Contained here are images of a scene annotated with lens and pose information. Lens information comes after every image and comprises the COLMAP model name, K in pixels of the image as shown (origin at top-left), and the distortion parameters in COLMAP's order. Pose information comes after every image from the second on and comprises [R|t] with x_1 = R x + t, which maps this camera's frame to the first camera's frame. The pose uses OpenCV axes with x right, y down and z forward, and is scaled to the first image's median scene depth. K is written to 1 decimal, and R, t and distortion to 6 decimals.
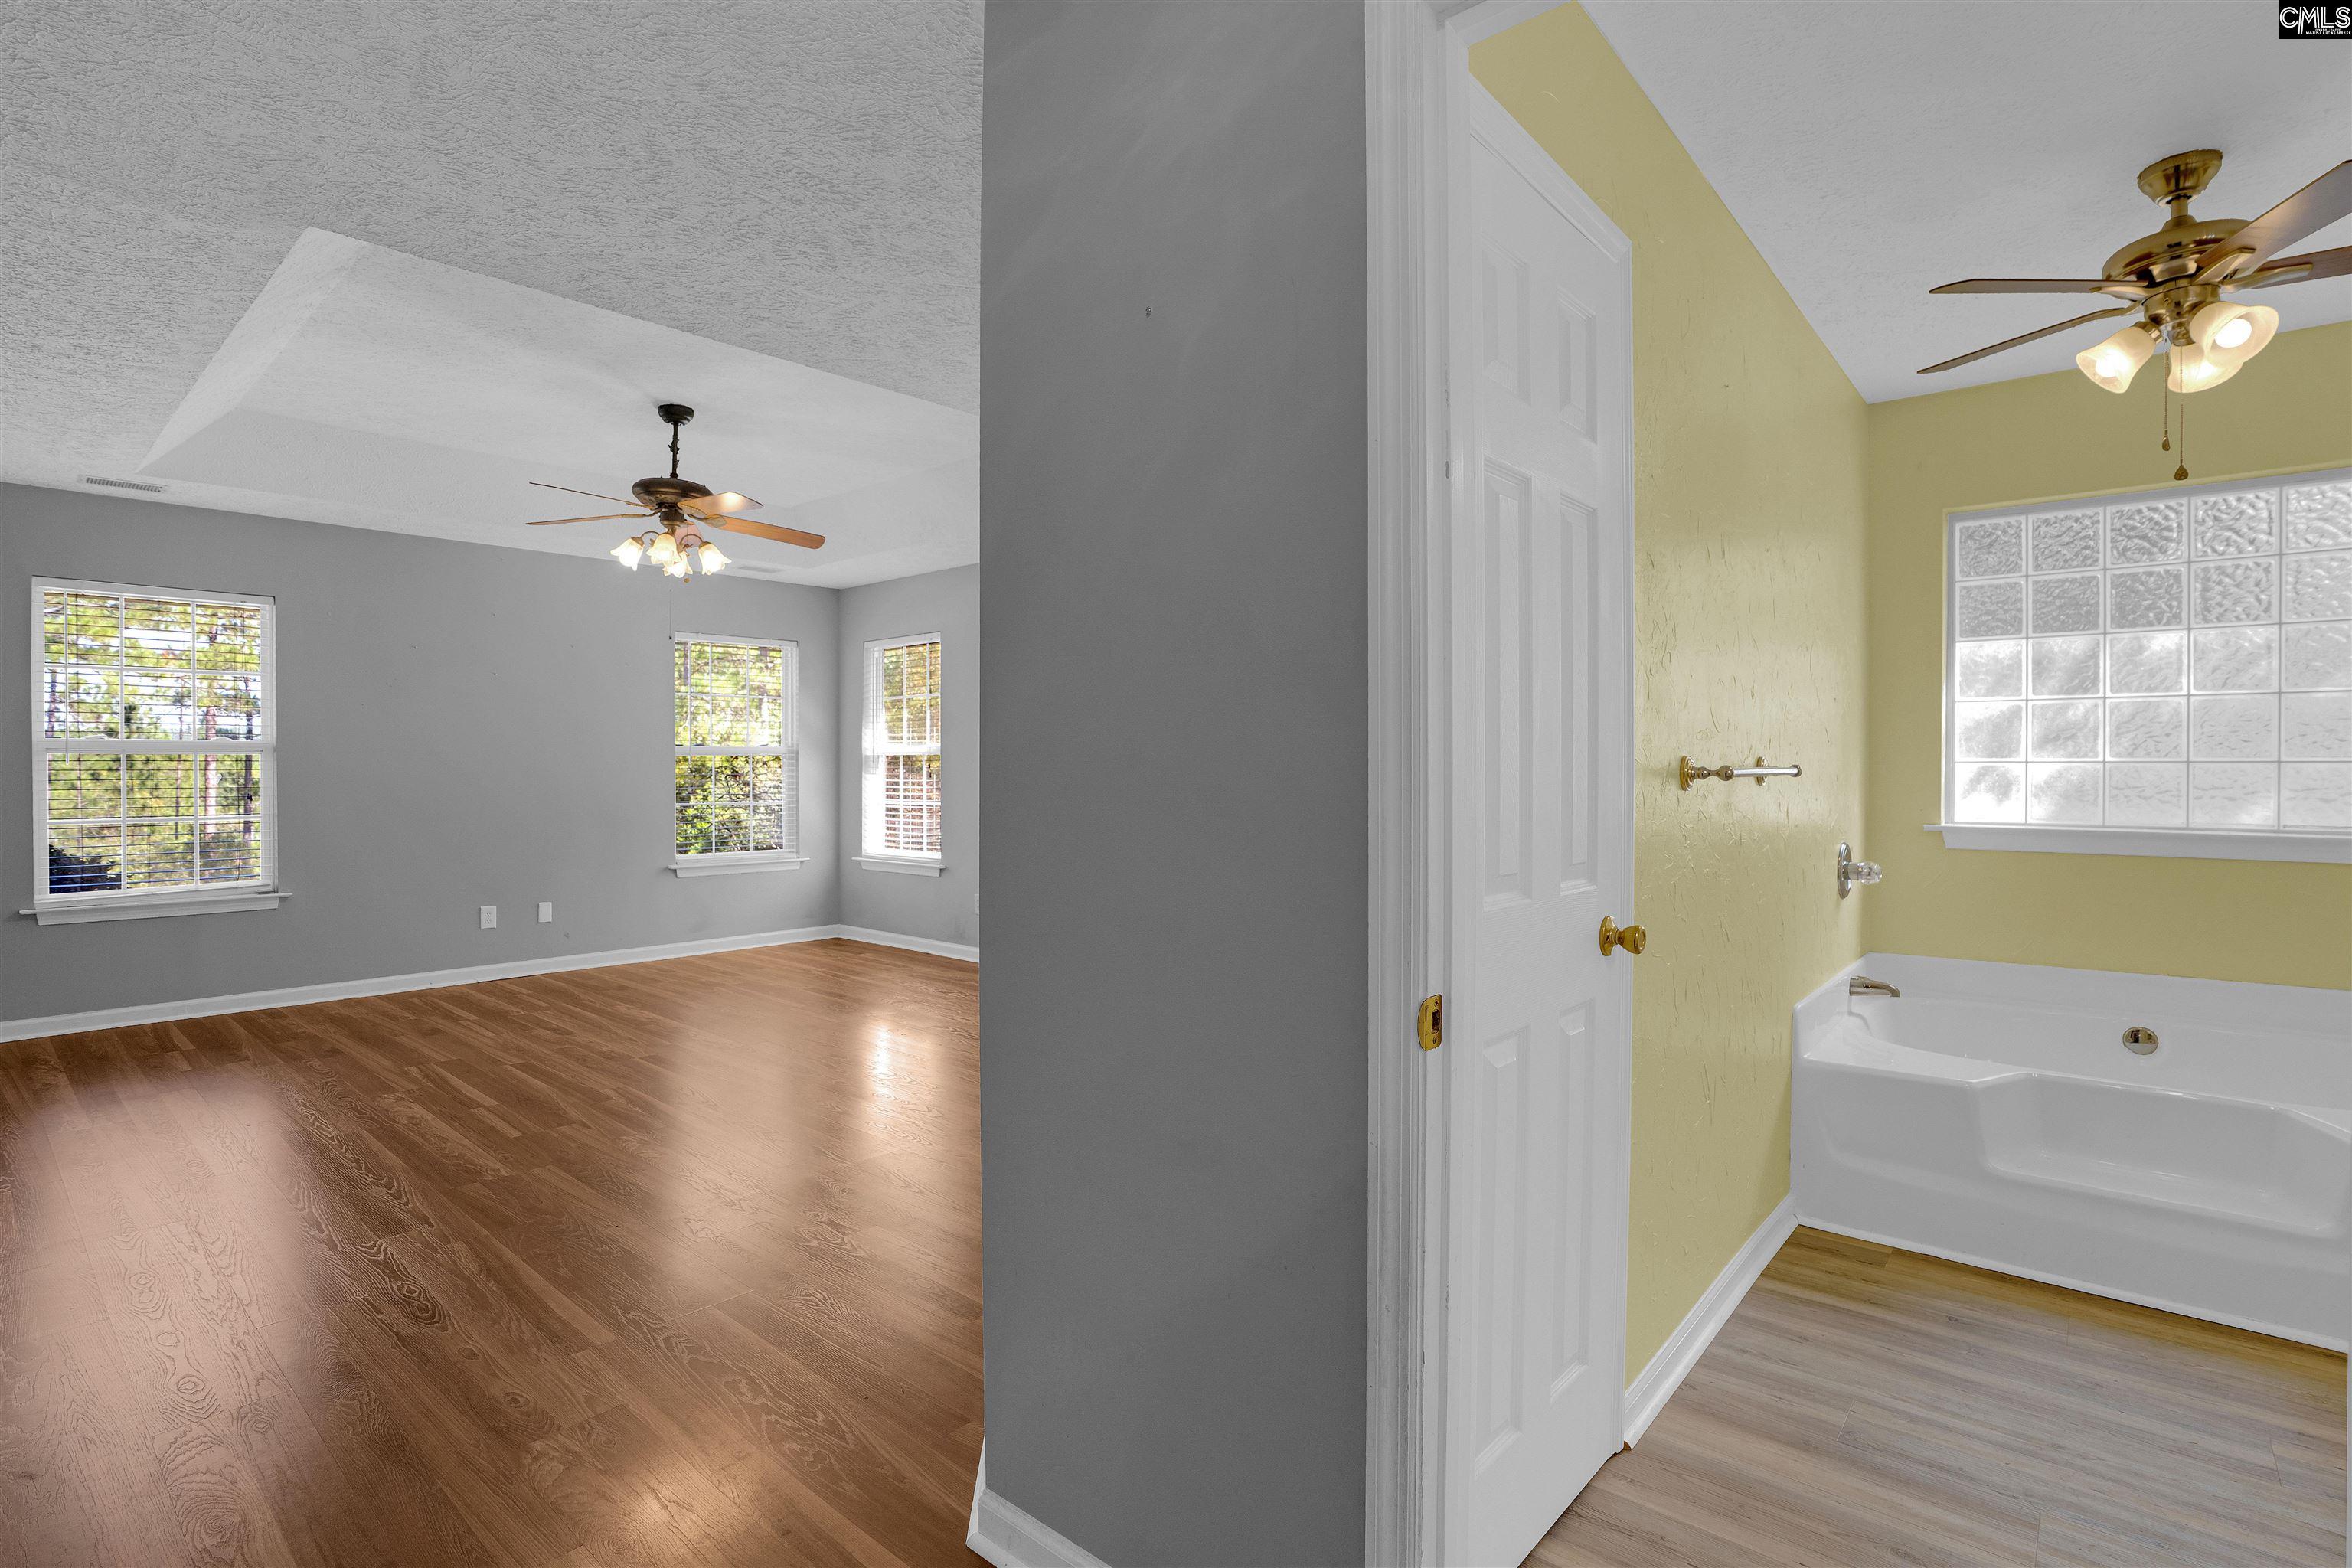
lens RADIAL K [[1179.9, 0, 1178.1], [0, 1179.9, 774.6], [0, 0, 1]] dist [-0.056508, 0.030802]
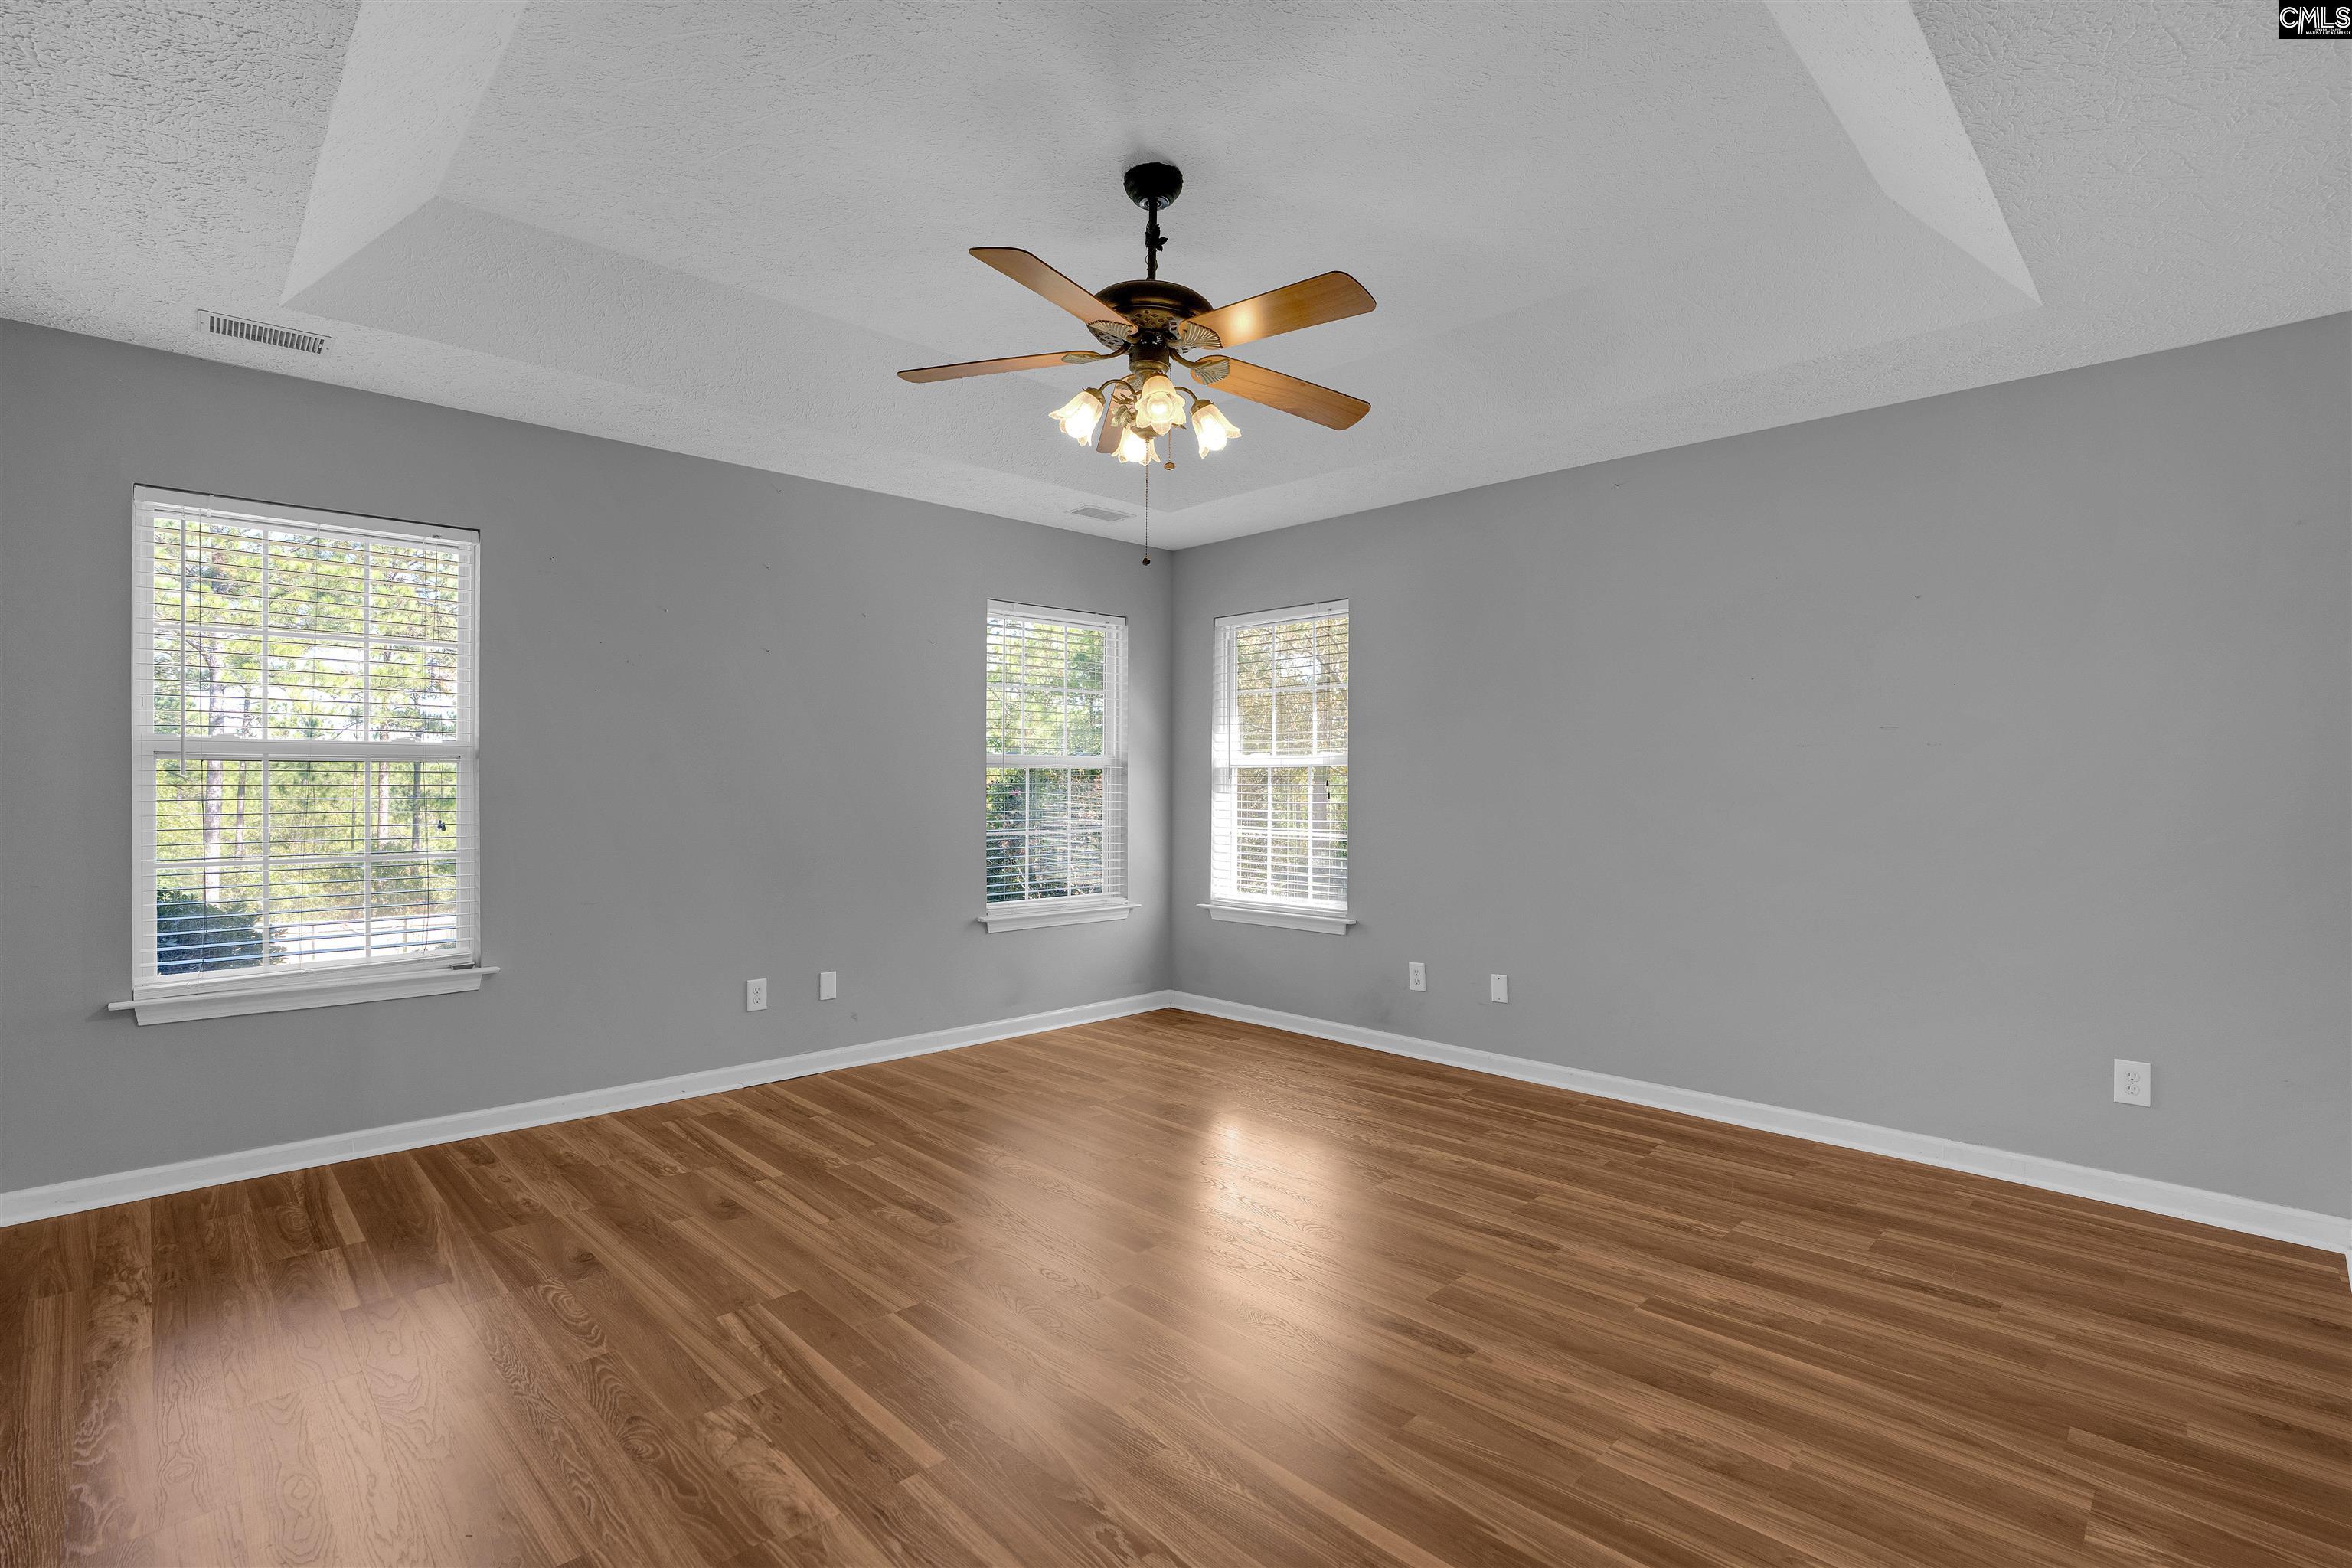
lens RADIAL K [[1117.6, 0, 1188.8], [0, 1117.6, 788.3], [0, 0, 1]] dist [-0.068218, 0.029564]
pose [[0.998170, 0.004397, -0.060306, -0.310006], [-0.004499, 0.999989, -0.001548, -0.003184], [0.060299, 0.001816, 0.998179, 0.365621]]
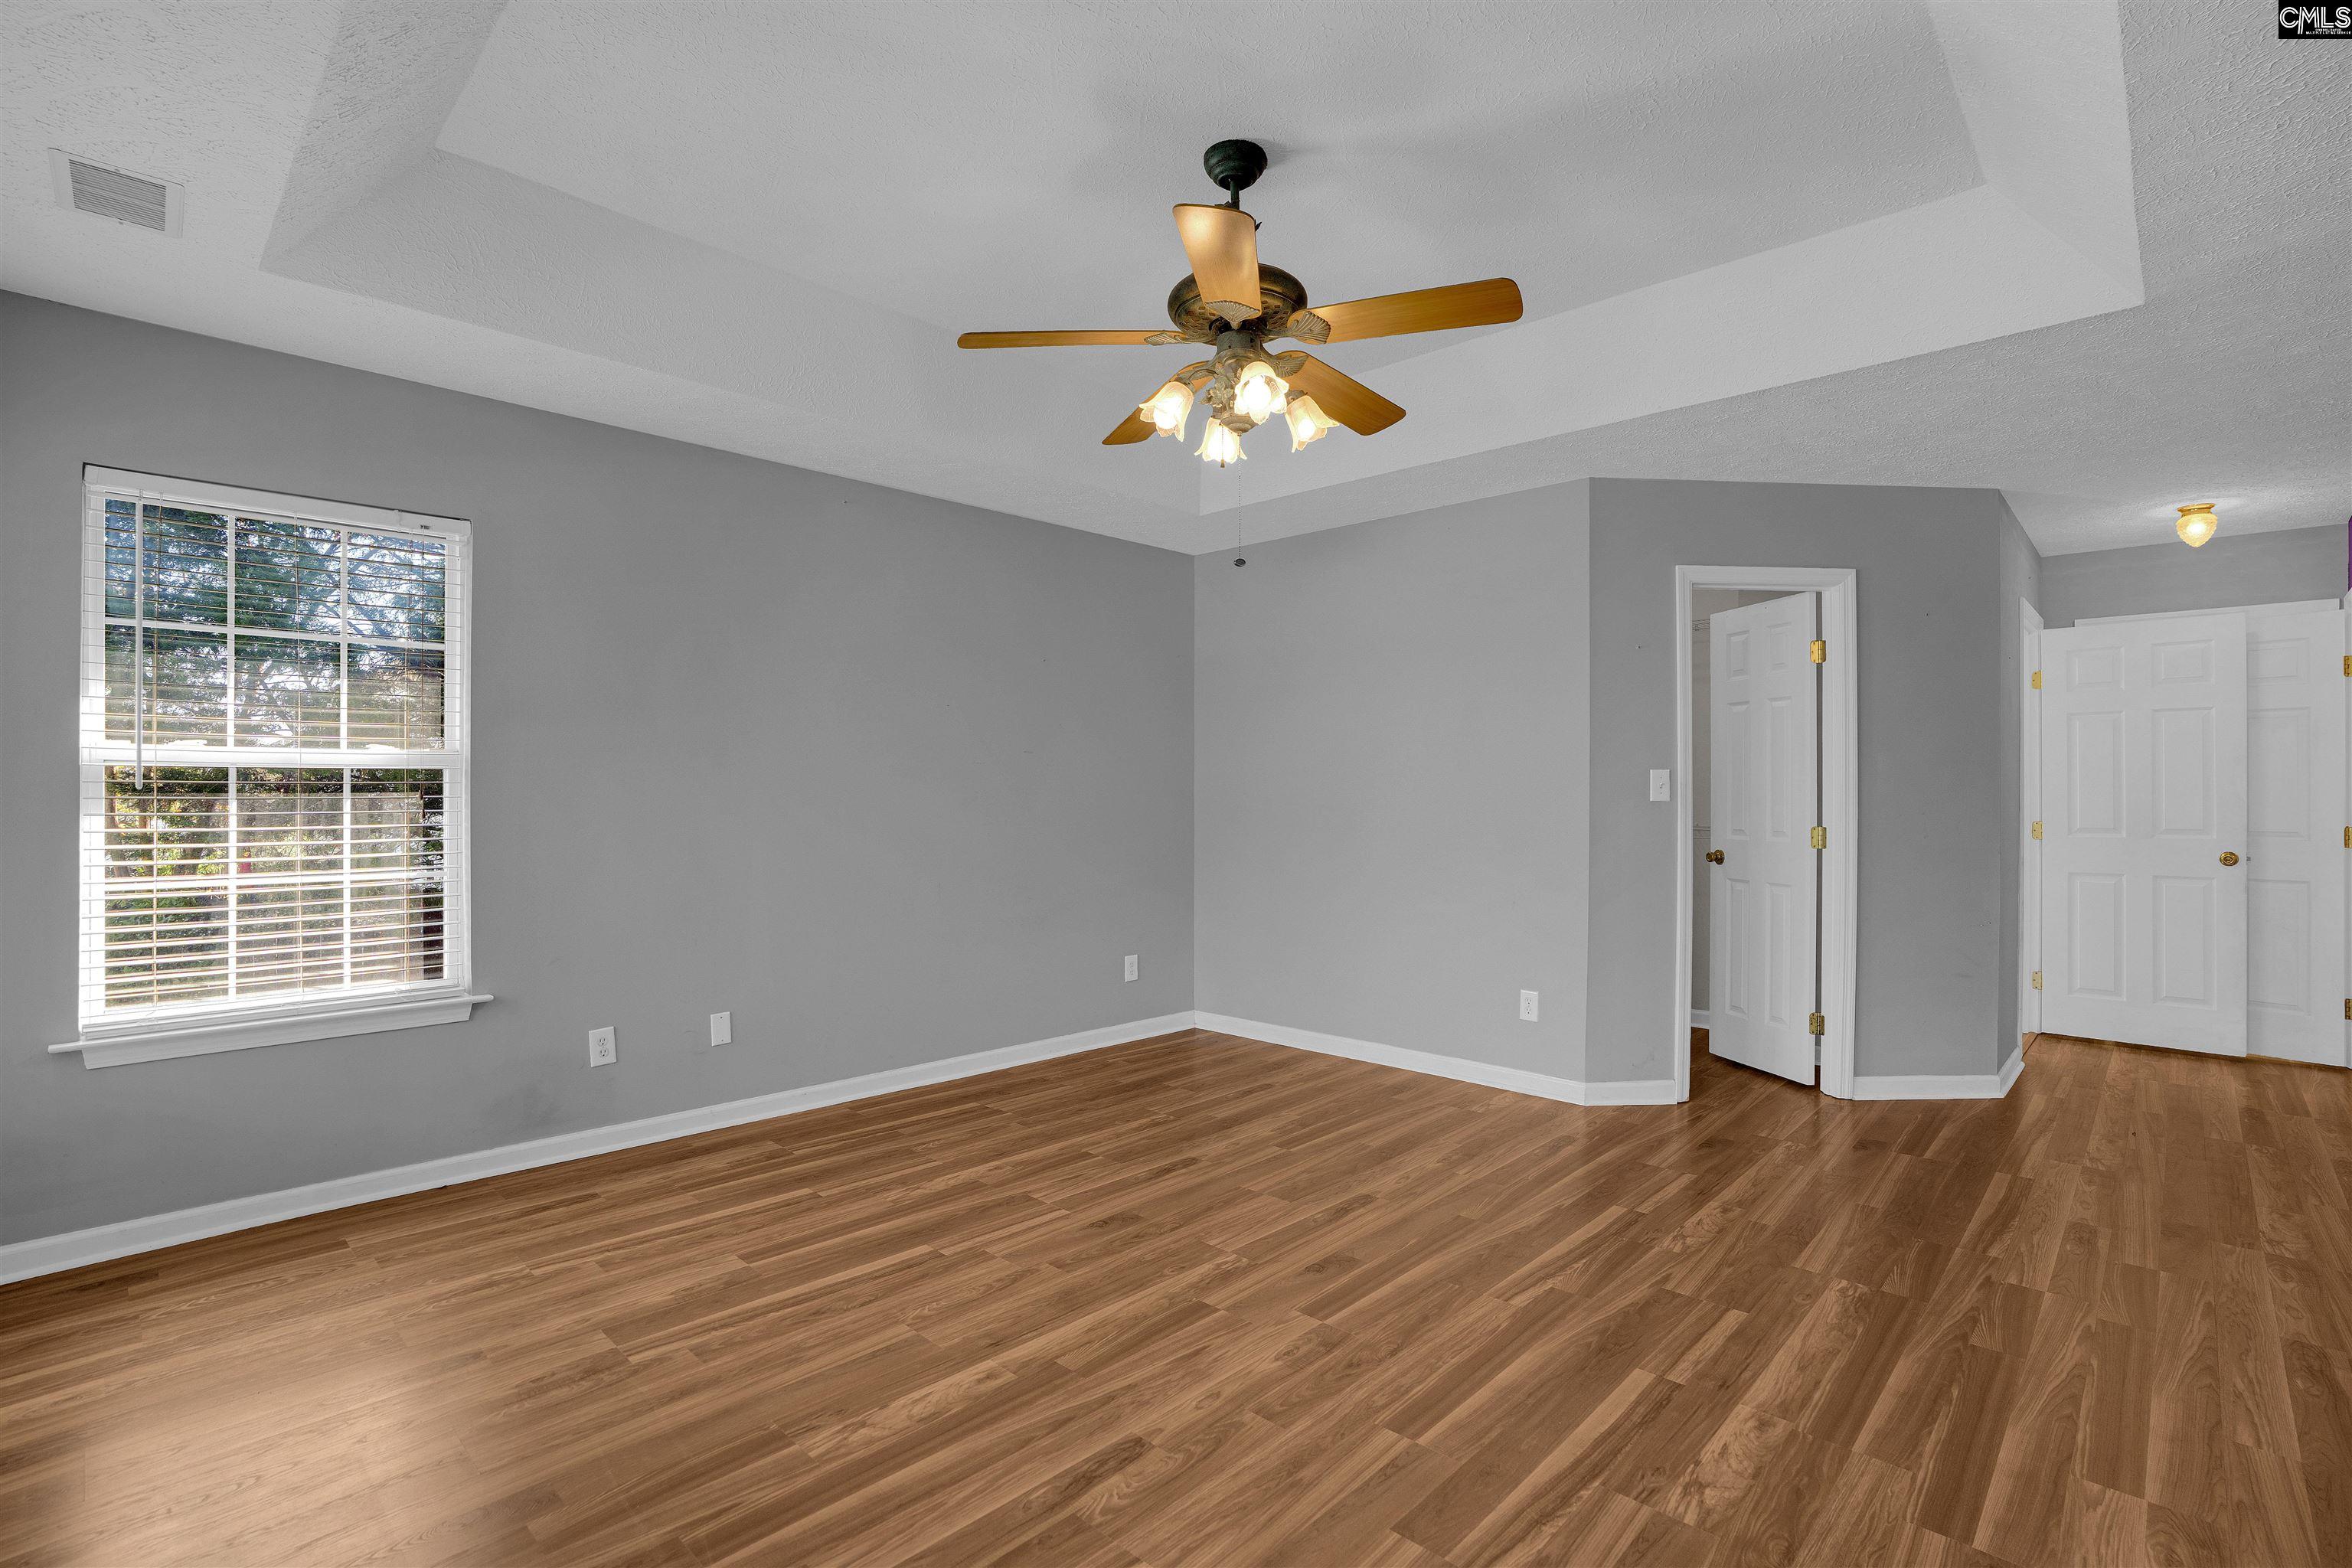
lens RADIAL K [[1117.6, 0, 1188.8], [0, 1117.6, 788.3], [0, 0, 1]] dist [-0.068218, 0.029564]
pose [[0.007763, 0.003949, 0.999962, -0.782416], [0.003816, 0.999985, -0.003979, -0.008252], [-0.999963, 0.003847, 0.007747, 0.834536]]
